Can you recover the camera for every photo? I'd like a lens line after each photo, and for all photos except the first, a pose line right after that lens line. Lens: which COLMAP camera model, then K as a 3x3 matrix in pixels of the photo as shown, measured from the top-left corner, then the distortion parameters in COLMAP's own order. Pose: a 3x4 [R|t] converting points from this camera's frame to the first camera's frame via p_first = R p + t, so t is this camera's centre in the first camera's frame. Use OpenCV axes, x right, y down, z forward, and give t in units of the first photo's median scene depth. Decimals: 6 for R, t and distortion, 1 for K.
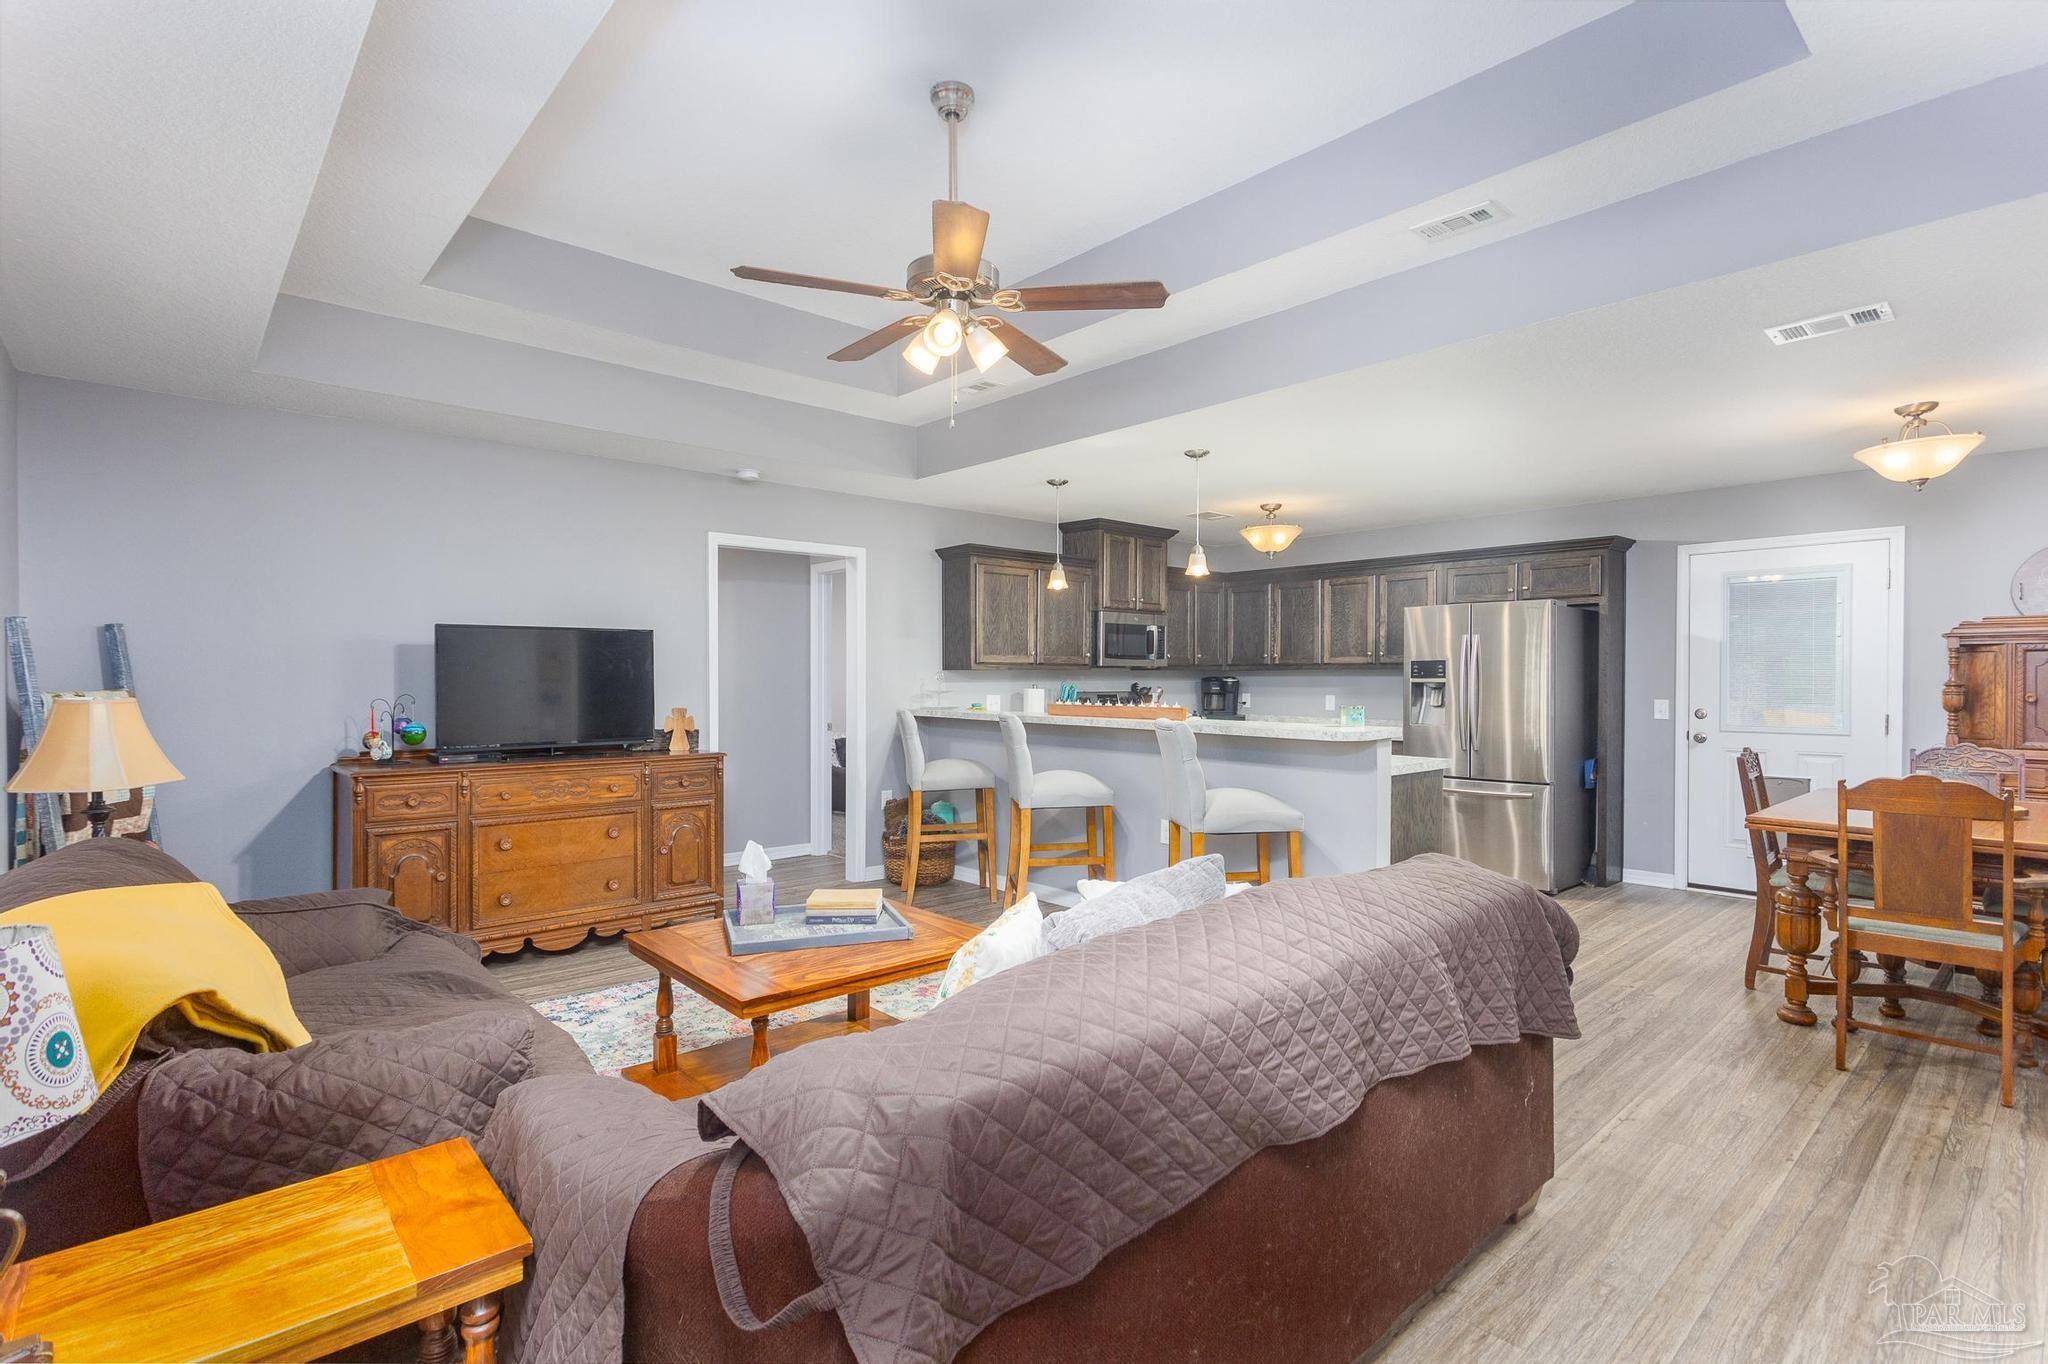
lens RADIAL K [[990.9, 0, 1012.4], [0, 990.9, 683.7], [0, 0, 1]] dist [-0.001949, 0.007113]
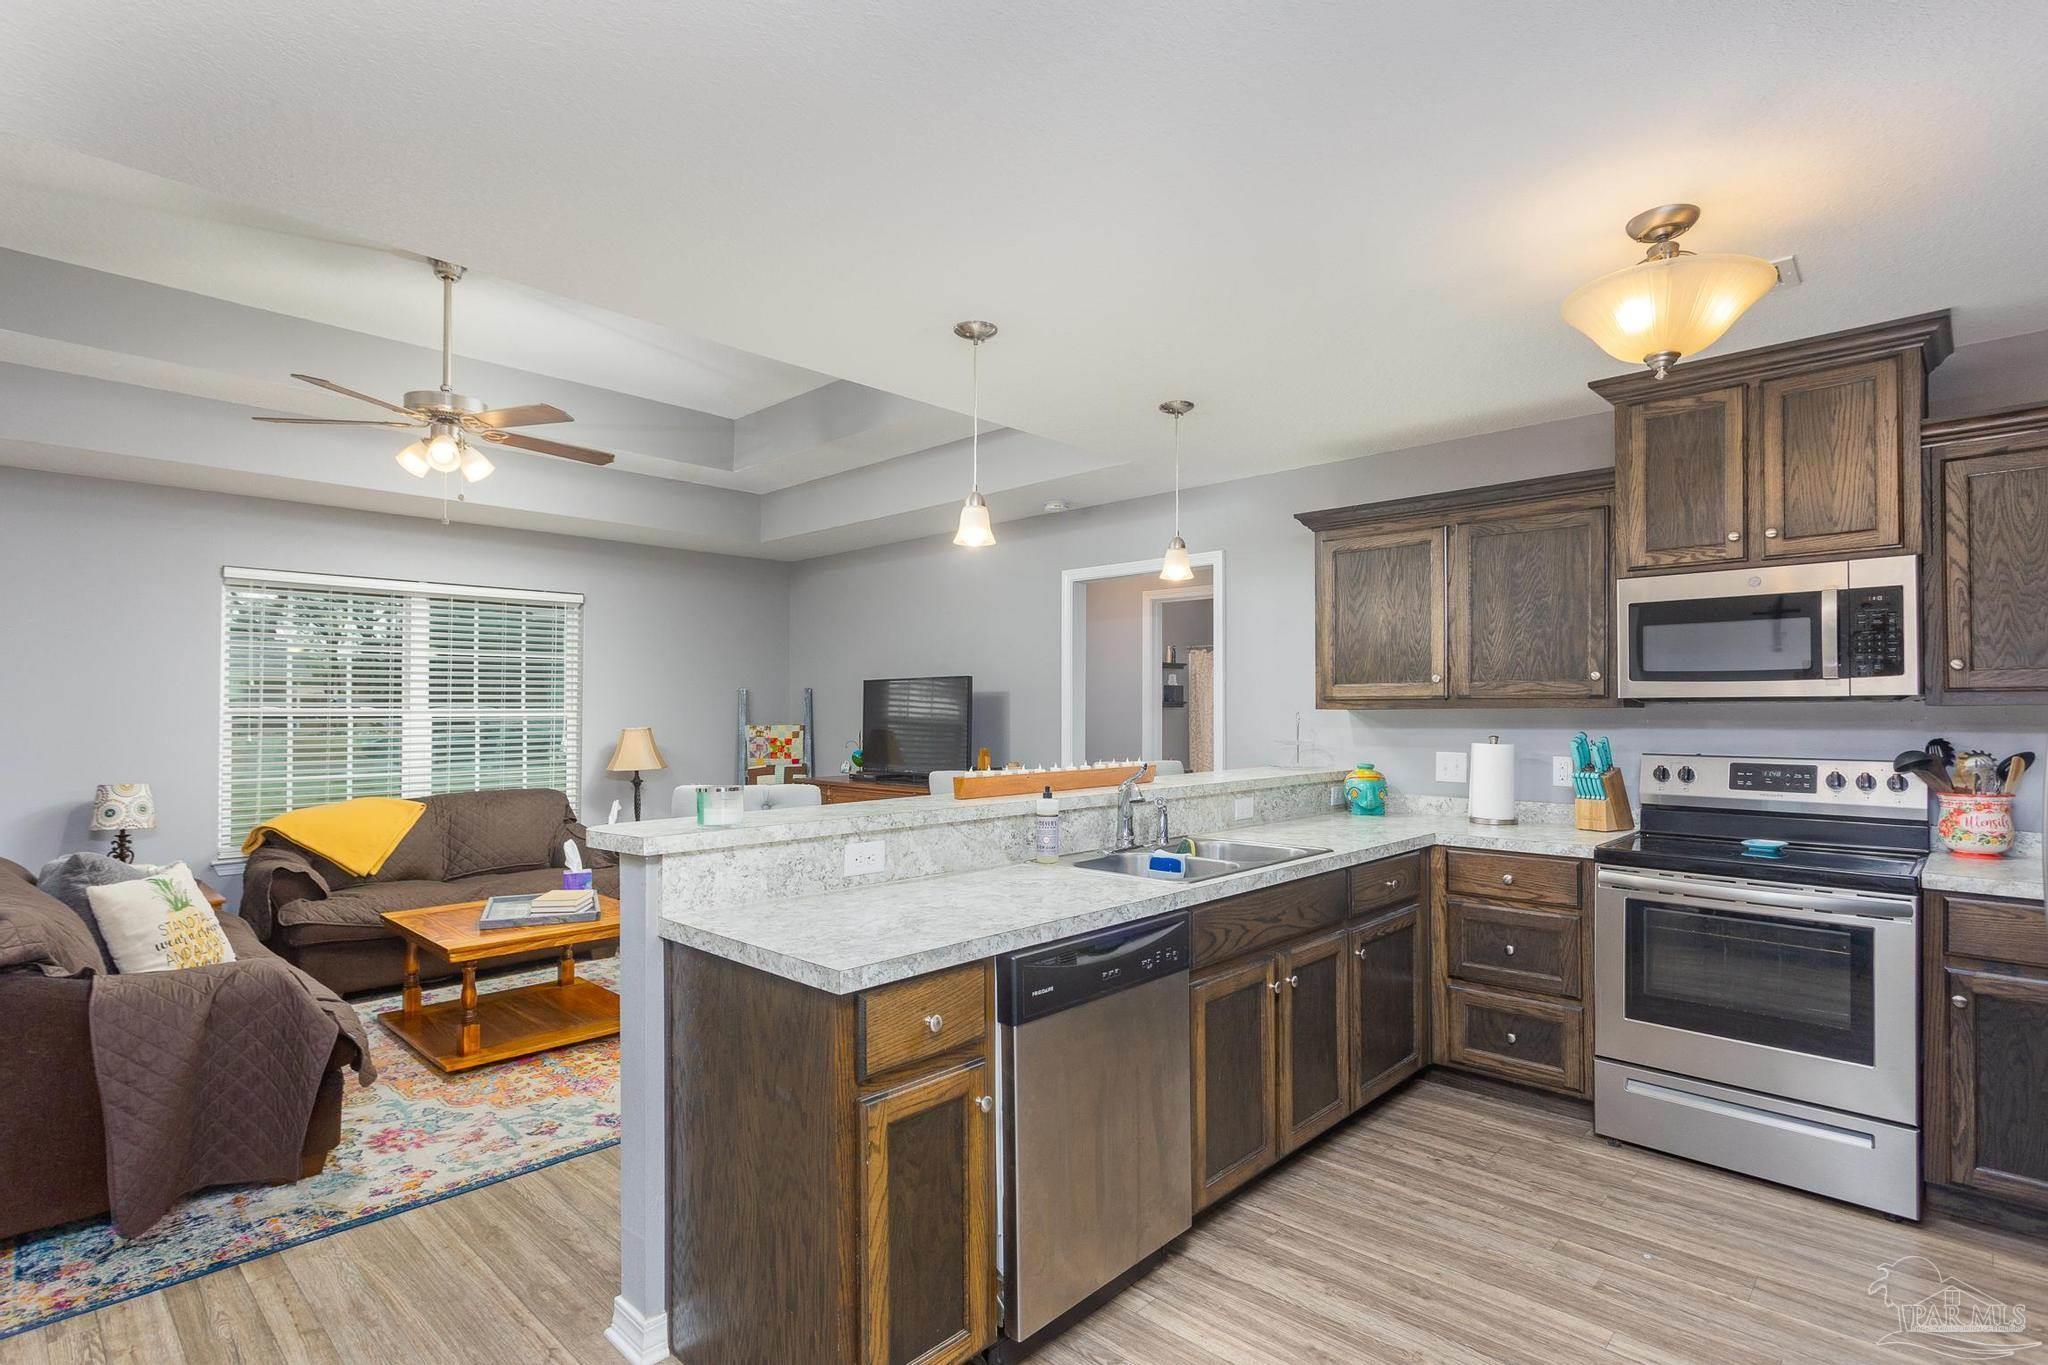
lens RADIAL K [[990.9, 0, 1020.2], [0, 990.9, 711.1], [0, 0, 1]] dist [-0.001949, 0.007113]
pose [[0.078455, -0.001343, -0.996917, 0.580293], [-0.006321, 0.999978, -0.001845, -0.010302], [0.996898, 0.006447, 0.078445, 0.754981]]
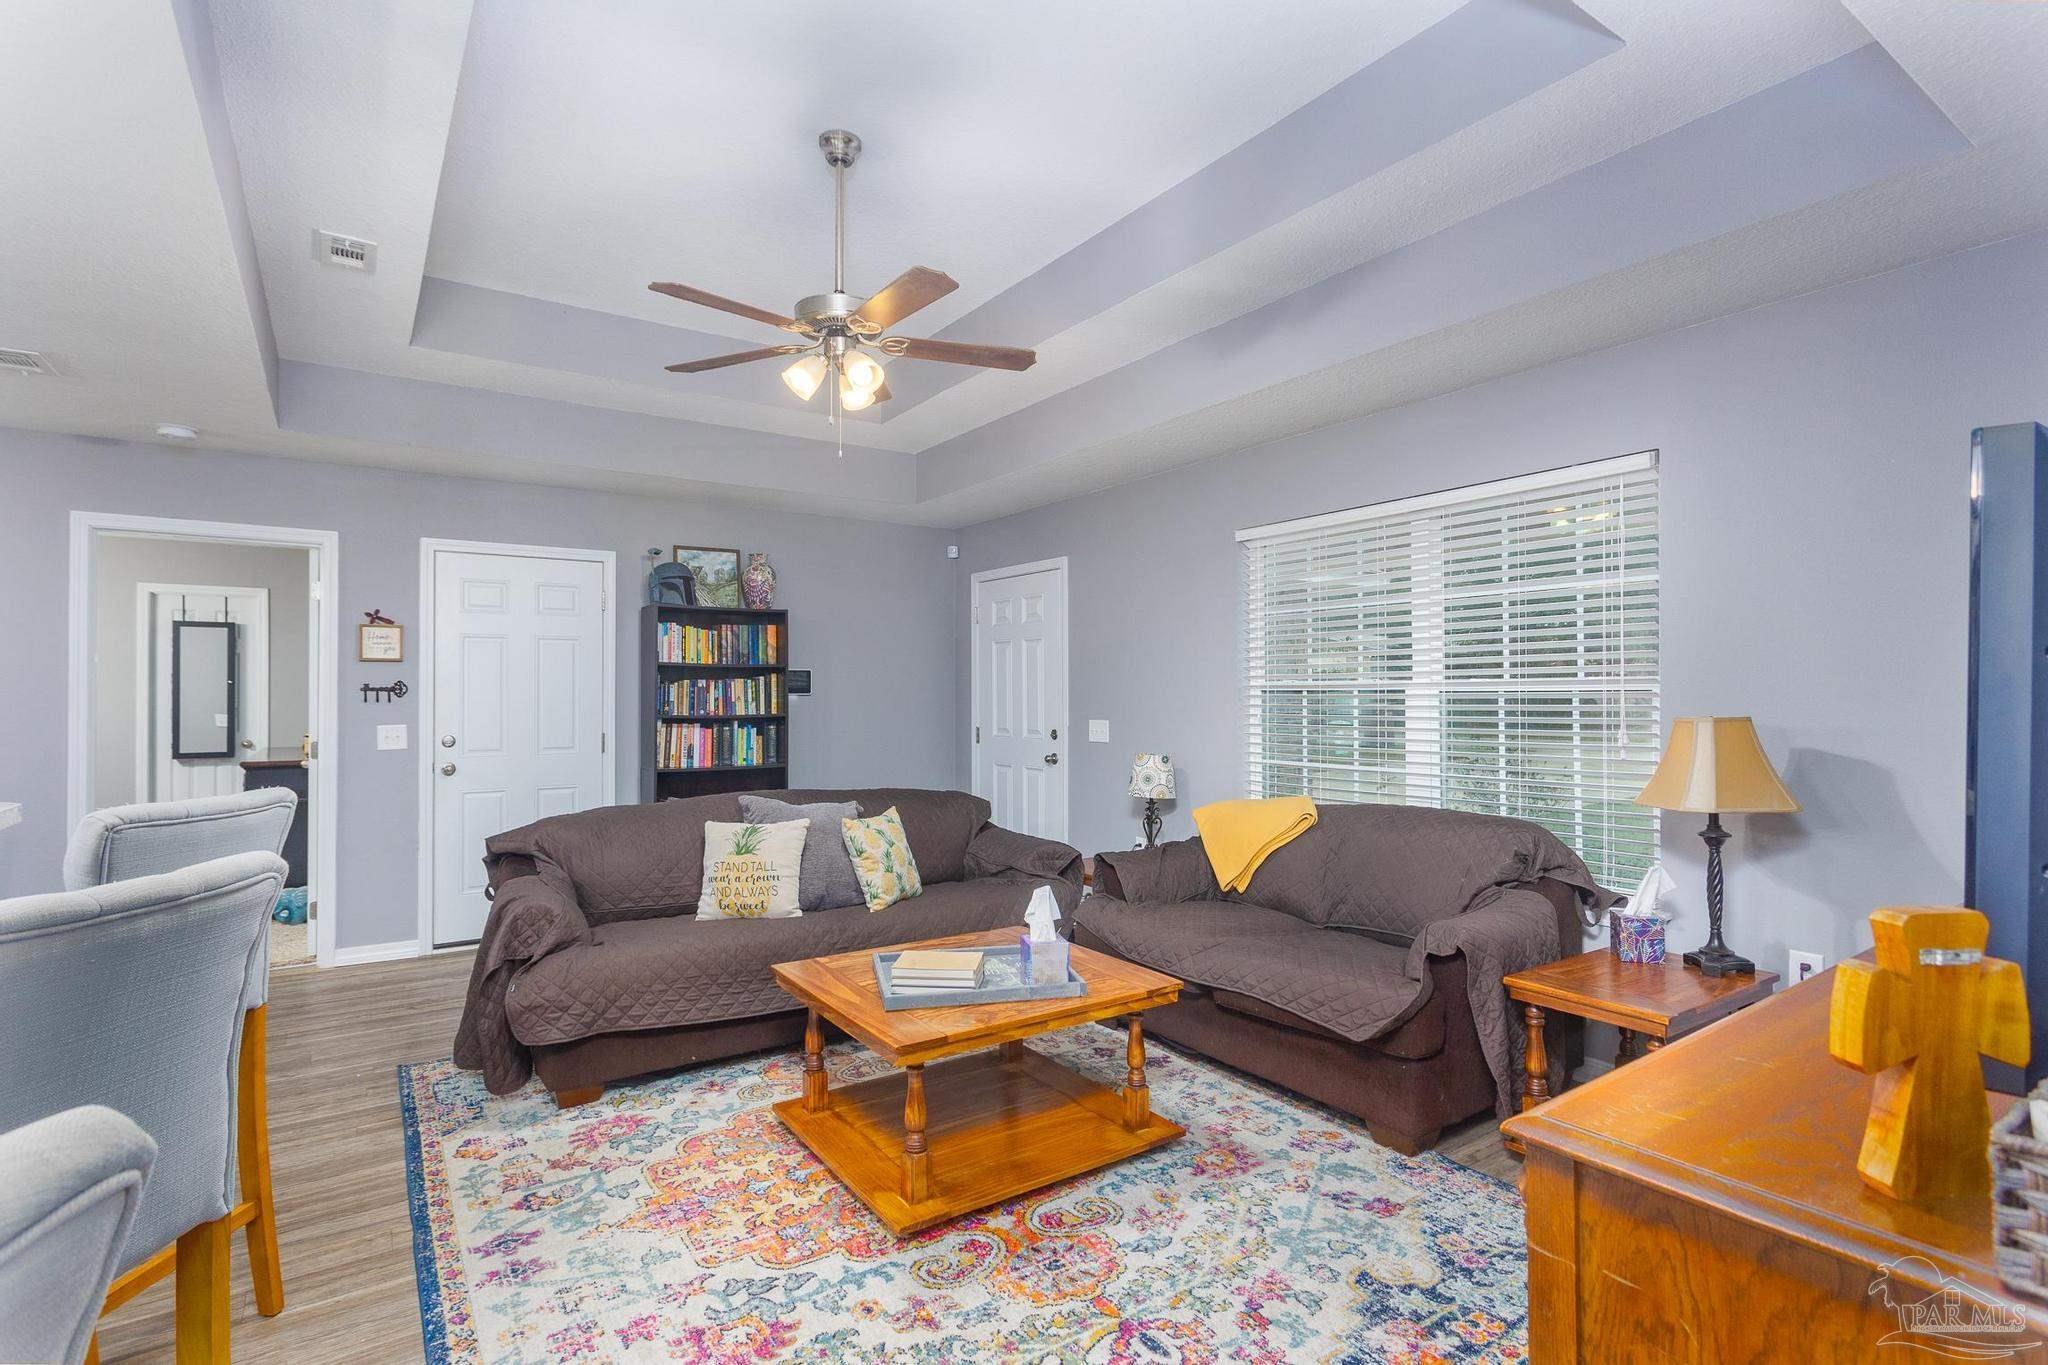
lens RADIAL K [[990.9, 0, 1019.1], [0, 990.9, 685.2], [0, 0, 1]] dist [-0.001949, 0.007113]
pose [[-0.990197, 0.005004, 0.139585, -0.170593], [0.005045, 0.999987, -0.000060, -0.008022], [-0.139584, 0.000645, -0.990210, 0.923913]]
